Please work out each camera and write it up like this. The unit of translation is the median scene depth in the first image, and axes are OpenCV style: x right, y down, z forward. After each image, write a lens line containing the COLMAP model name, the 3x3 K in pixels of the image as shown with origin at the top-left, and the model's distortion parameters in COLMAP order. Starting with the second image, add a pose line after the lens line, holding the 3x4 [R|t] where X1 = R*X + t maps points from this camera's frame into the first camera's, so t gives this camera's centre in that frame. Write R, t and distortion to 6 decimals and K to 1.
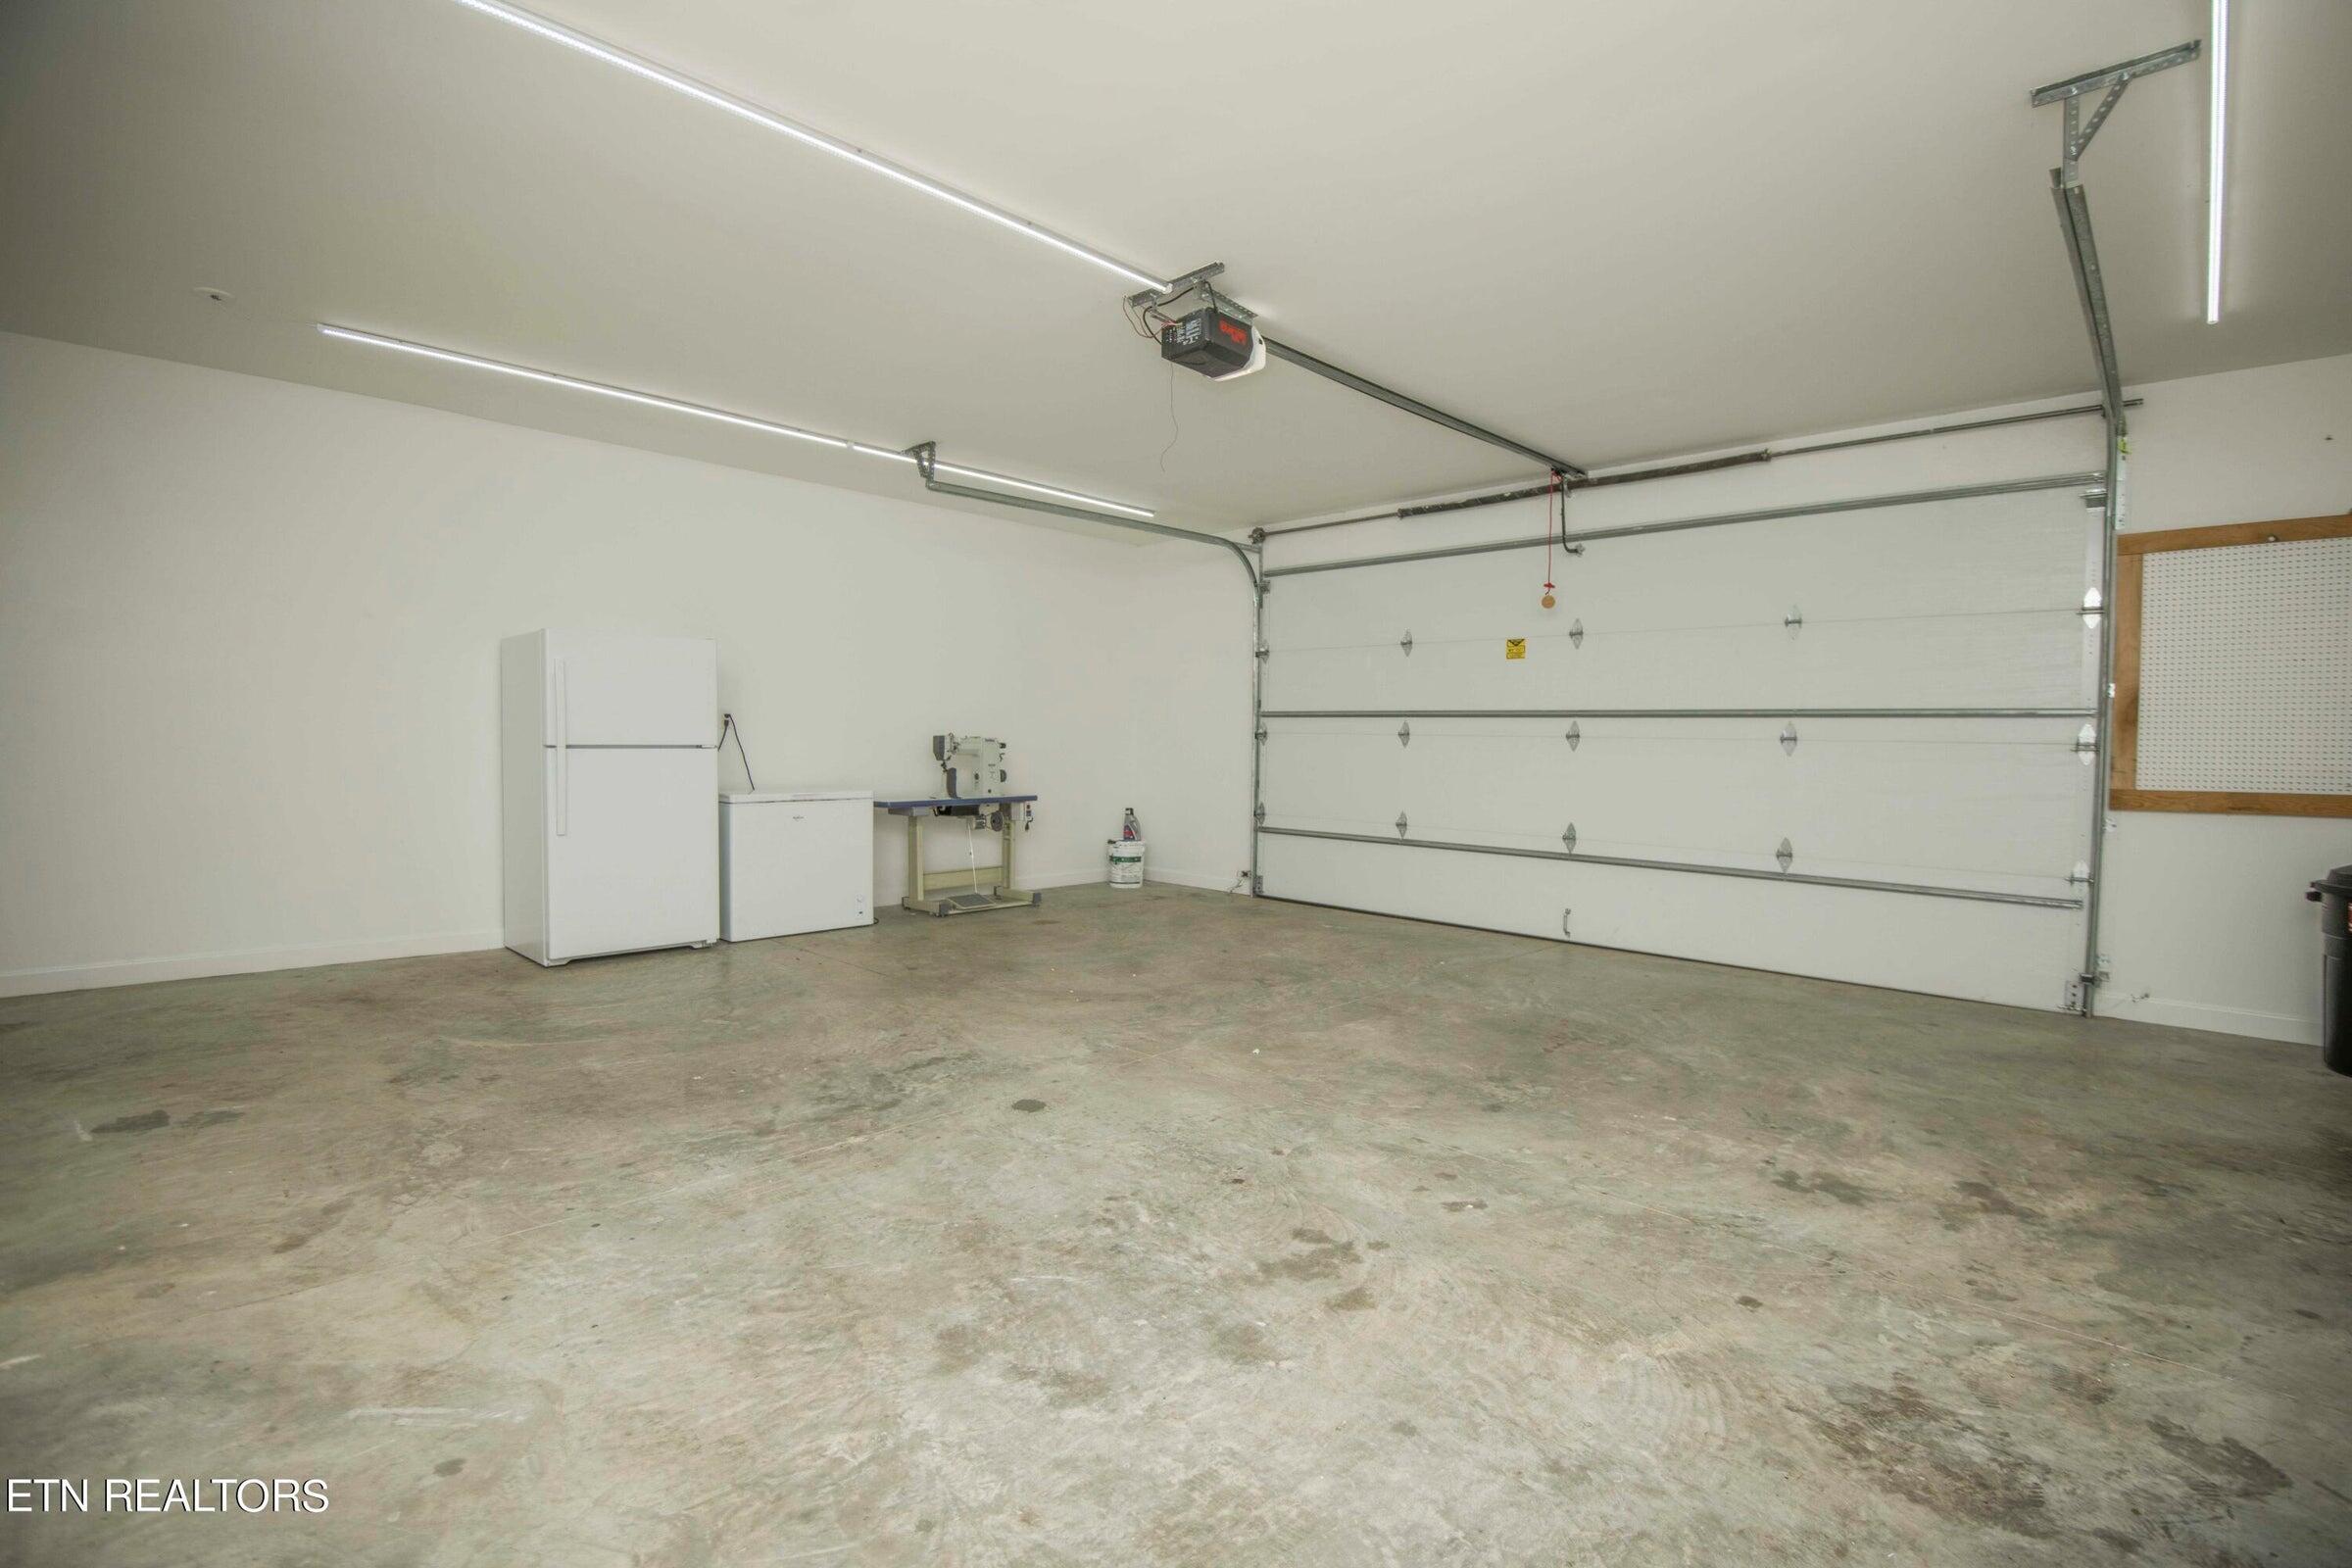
lens RADIAL K [[1098.1, 0, 1181.6], [0, 1098.1, 786.0], [0, 0, 1]] dist [-0.044519, 0.009238]
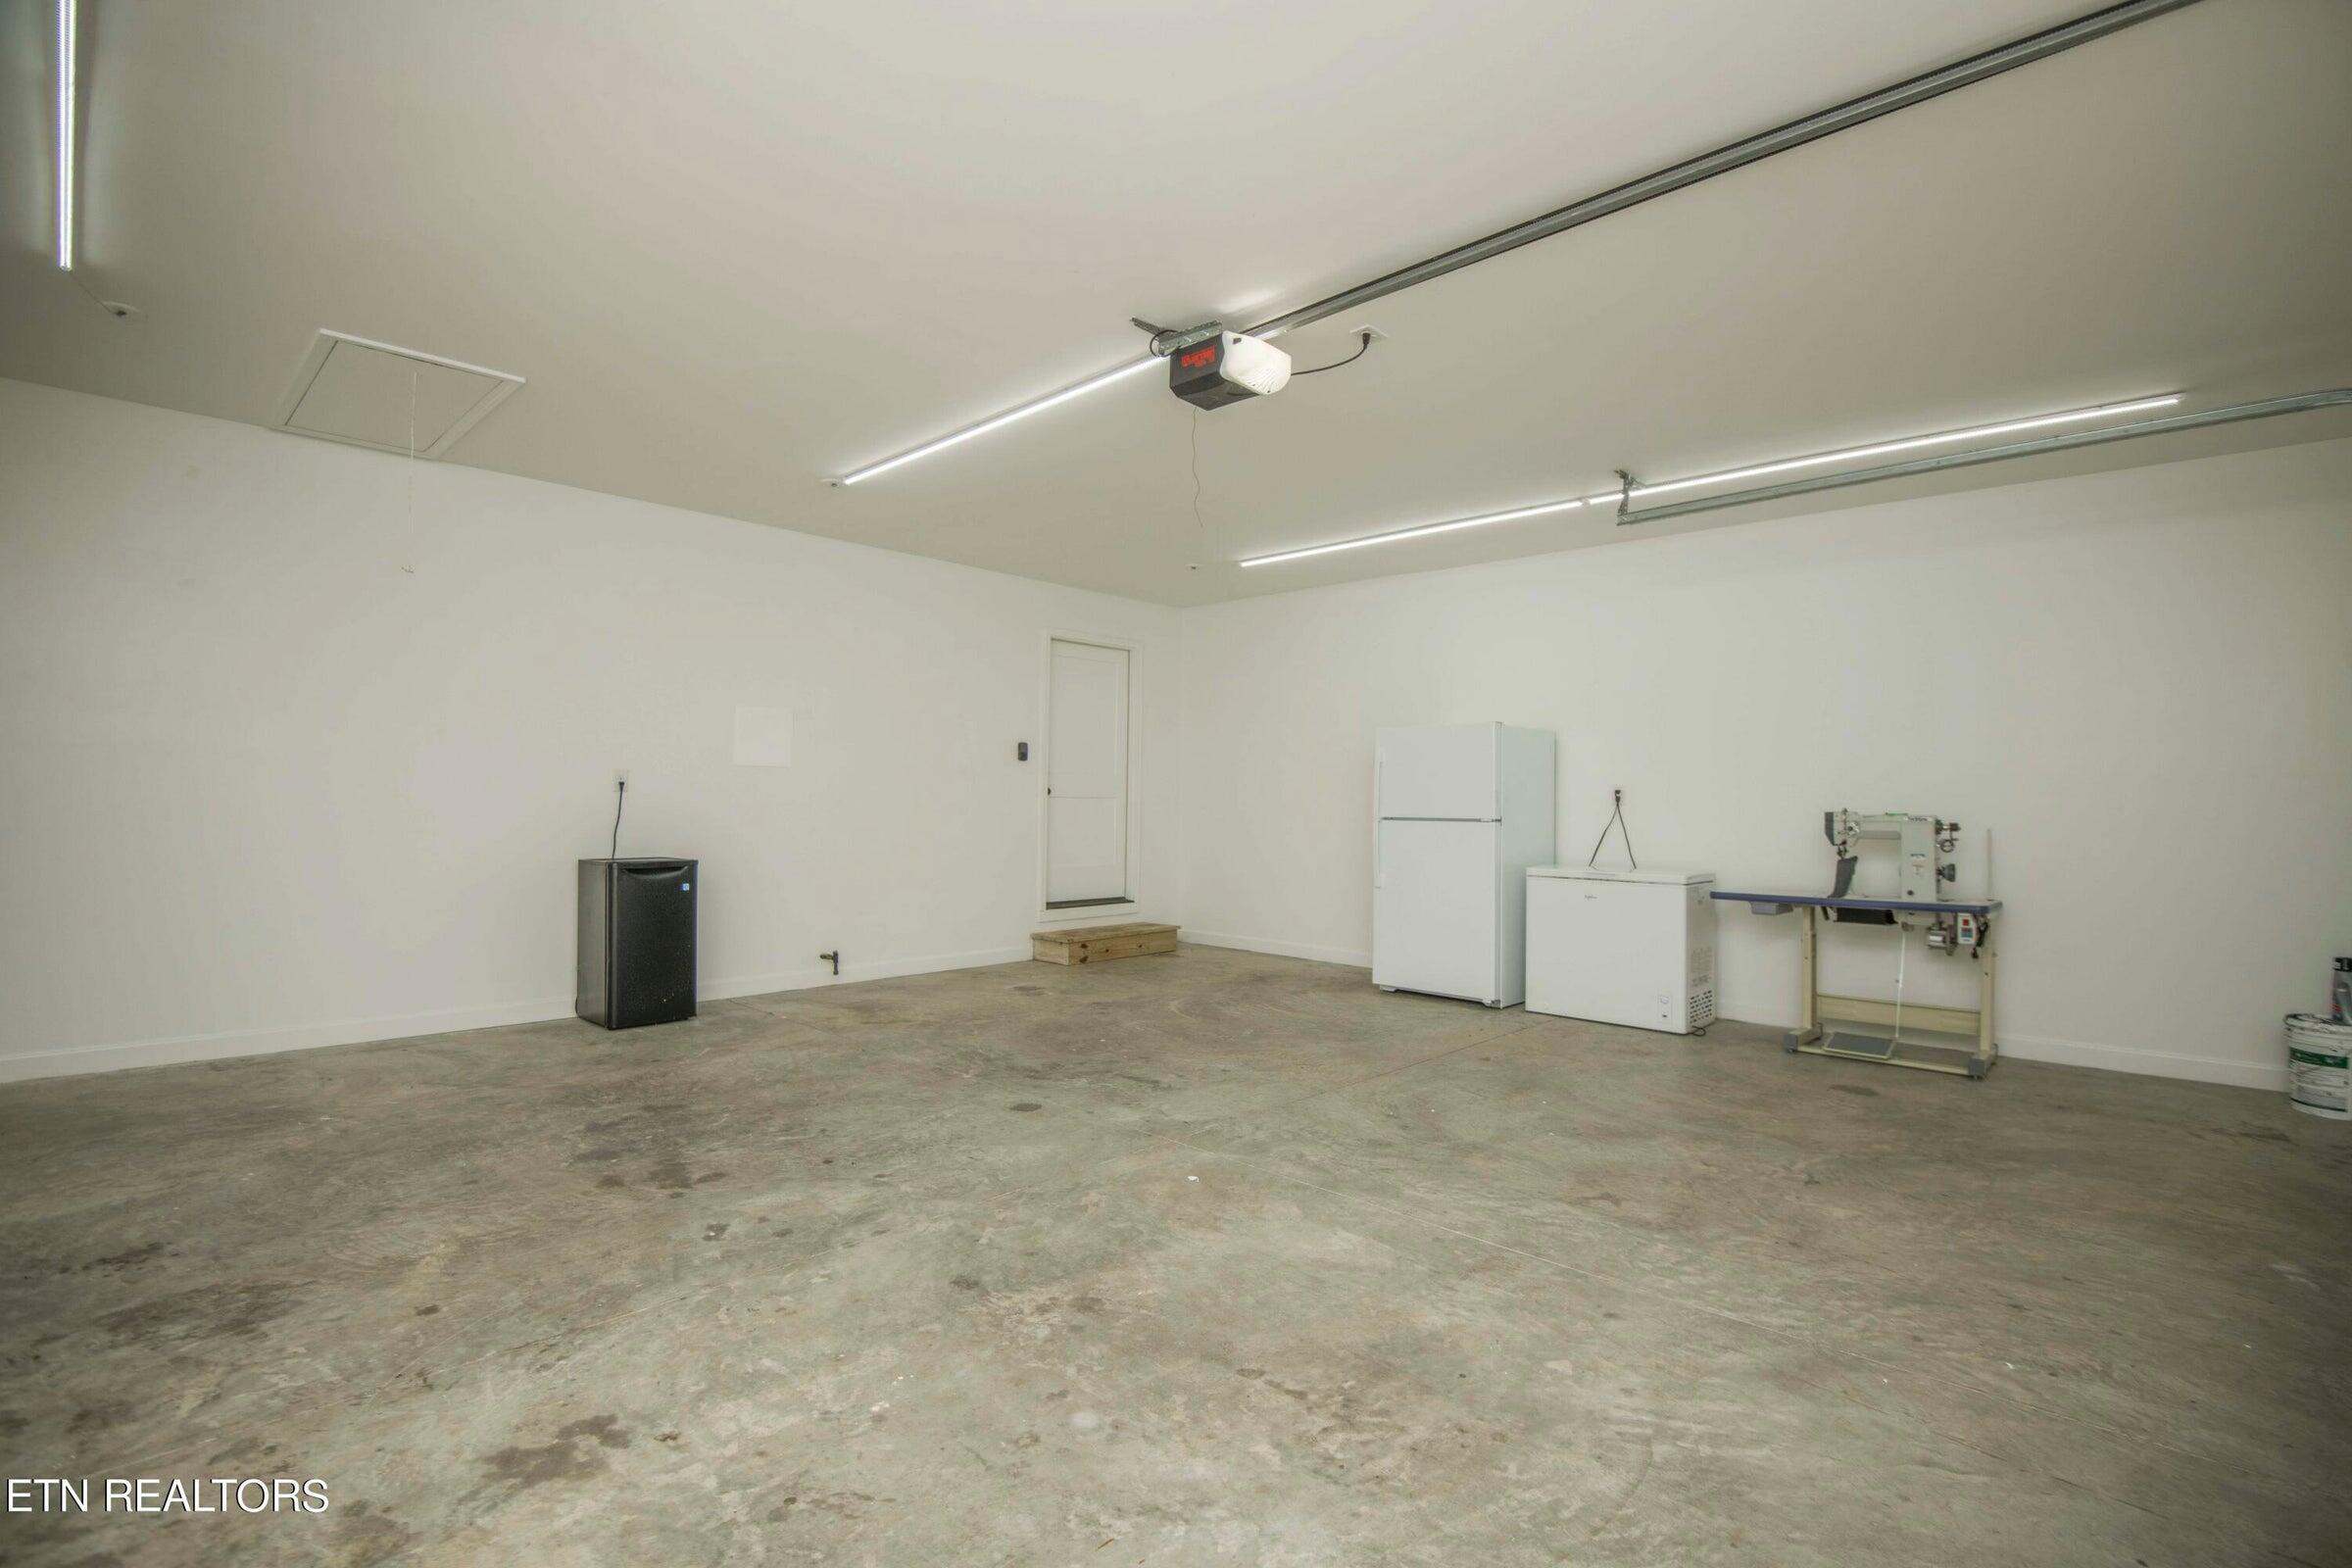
lens RADIAL K [[1098.1, 0, 1190.5], [0, 1098.1, 790.1], [0, 0, 1]] dist [-0.044519, 0.009238]
pose [[0.005311, -0.019201, -0.999802, 1.302771], [-0.054434, 0.998328, -0.019462, -0.056715], [0.998503, 0.054527, 0.004256, 1.393098]]
